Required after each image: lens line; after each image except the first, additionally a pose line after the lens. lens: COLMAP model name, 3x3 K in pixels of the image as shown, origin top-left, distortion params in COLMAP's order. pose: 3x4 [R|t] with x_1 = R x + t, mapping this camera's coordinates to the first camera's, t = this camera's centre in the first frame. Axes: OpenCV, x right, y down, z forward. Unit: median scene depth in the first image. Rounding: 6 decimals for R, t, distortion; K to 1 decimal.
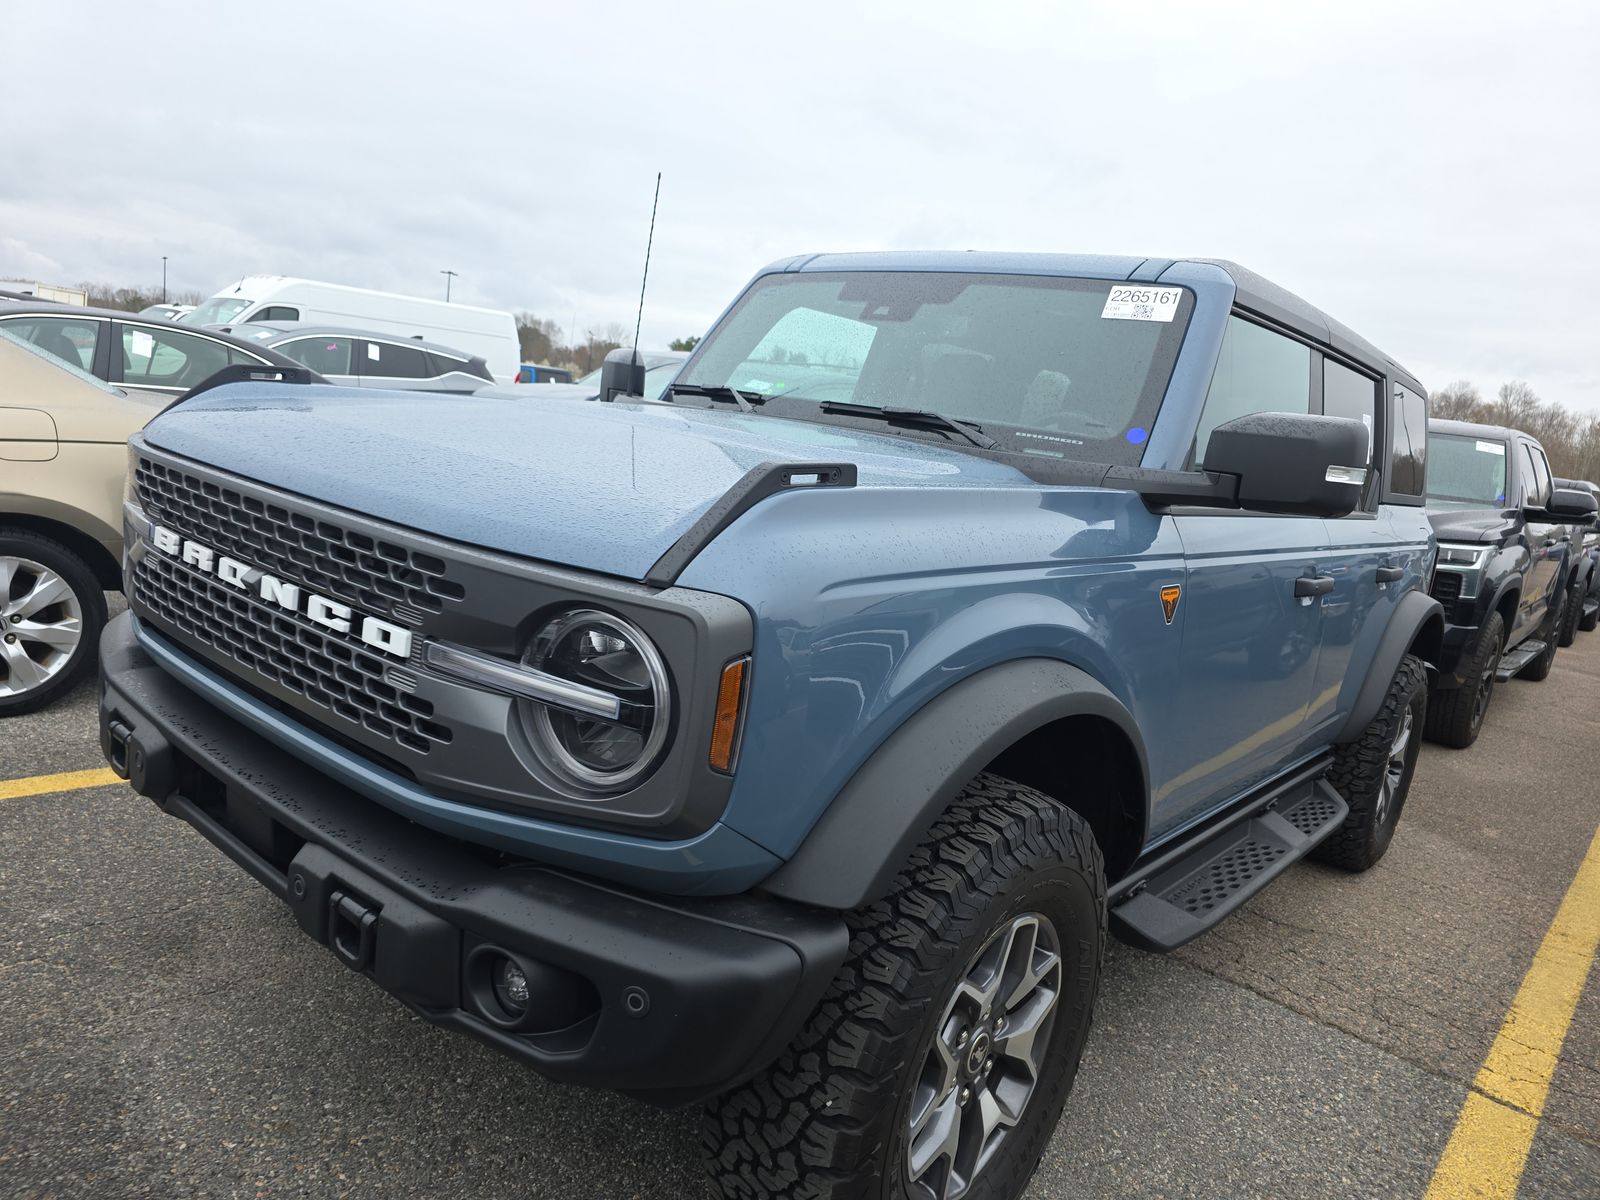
lens RADIAL K [[1079.1, 0, 799.1], [0, 1079.1, 594.5], [0, 0, 1]] dist [0.067111, -0.065271]
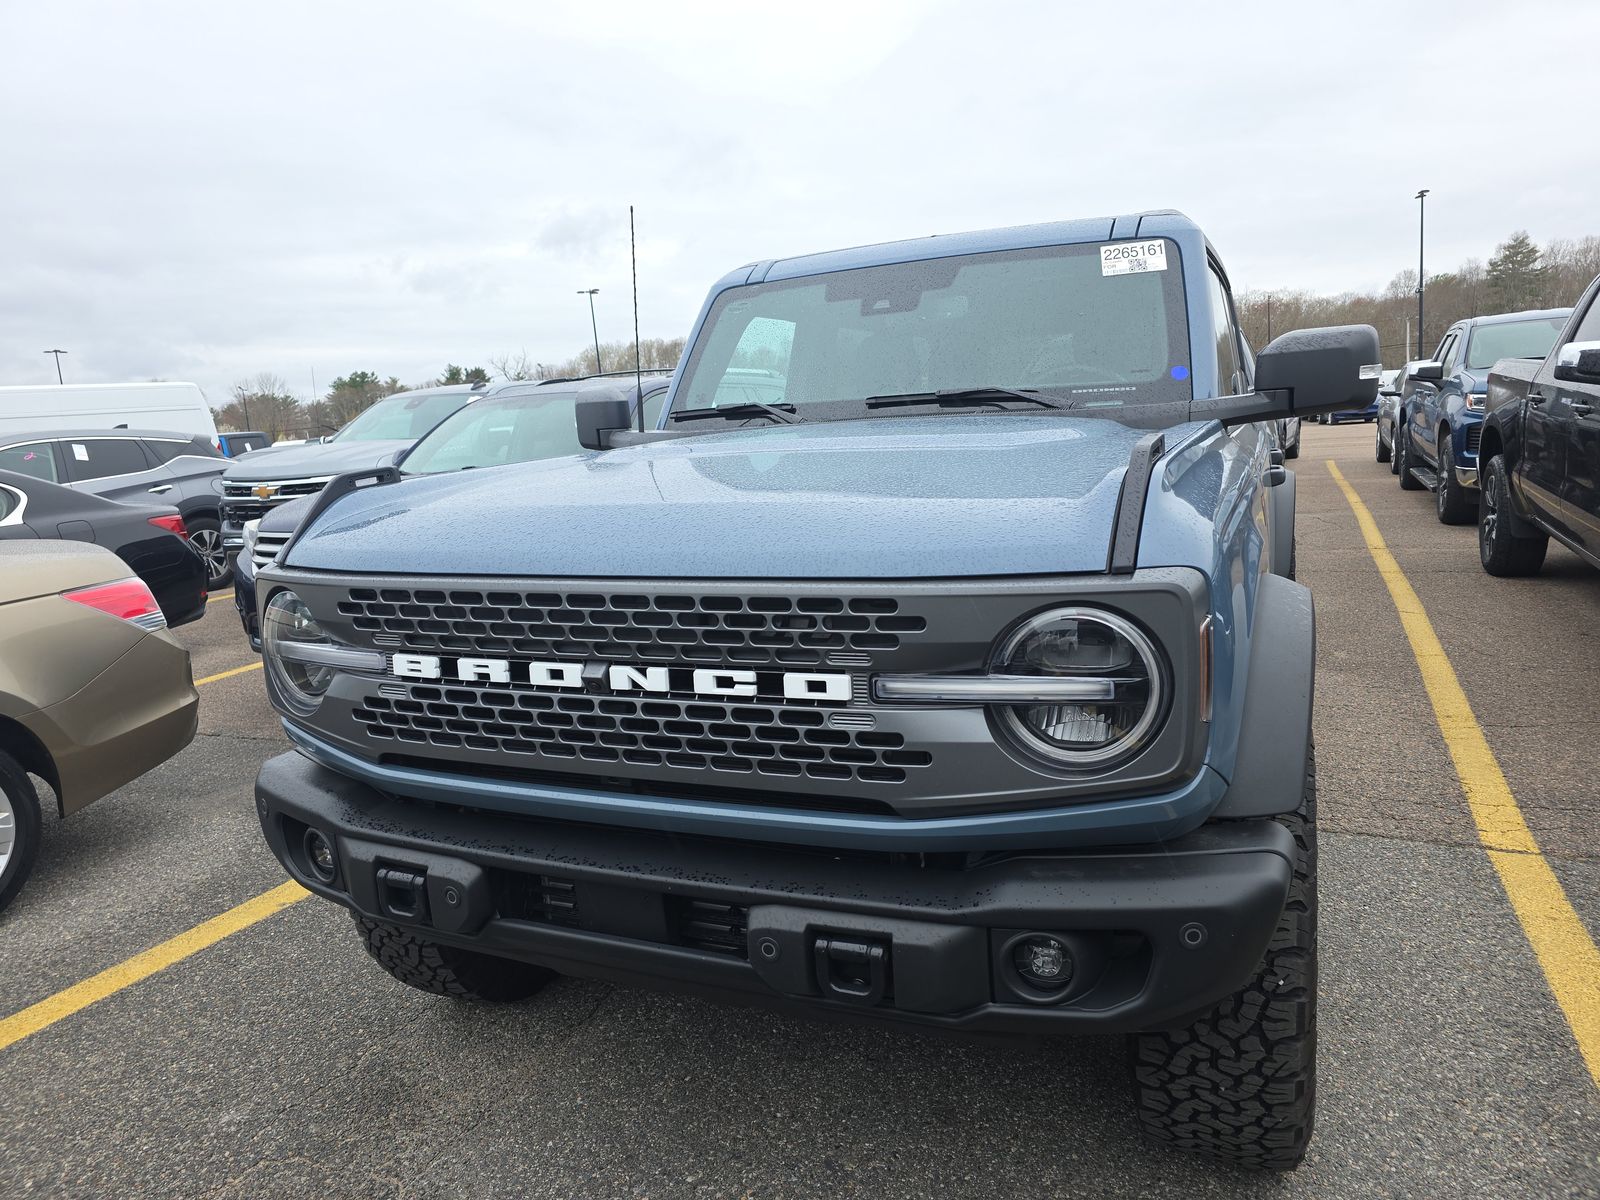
lens RADIAL K [[1079.1, 0, 799.1], [0, 1079.1, 594.5], [0, 0, 1]] dist [0.067111, -0.065271]
pose [[0.940259, -0.233215, 0.248039, -0.410135], [0.230348, 0.972247, 0.040945, -0.060707], [-0.250704, 0.018637, 0.967884, 0.002594]]
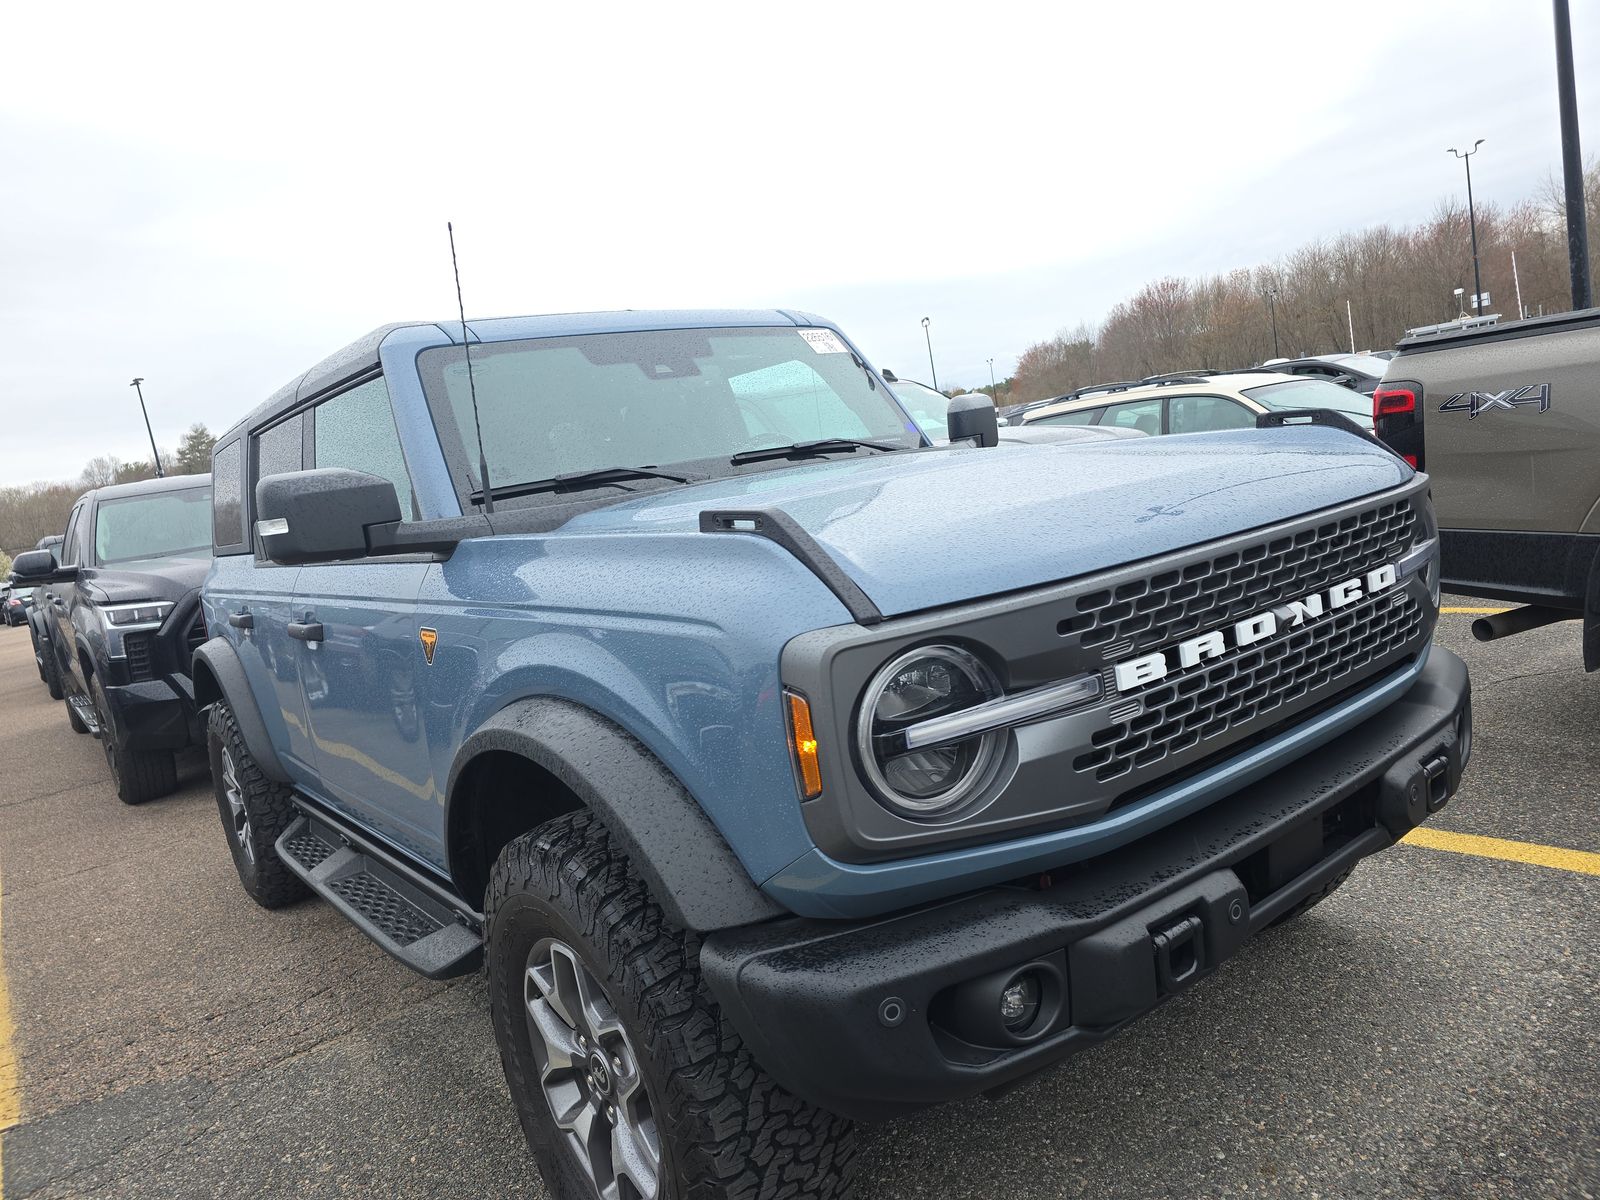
lens RADIAL K [[1079.1, 0, 799.1], [0, 1079.1, 594.5], [0, 0, 1]] dist [0.067111, -0.065271]
pose [[0.165969, -0.275706, 0.946805, -1.154041], [0.326969, 0.921194, 0.210933, -0.299195], [-0.930347, 0.274568, 0.243037, 0.865572]]
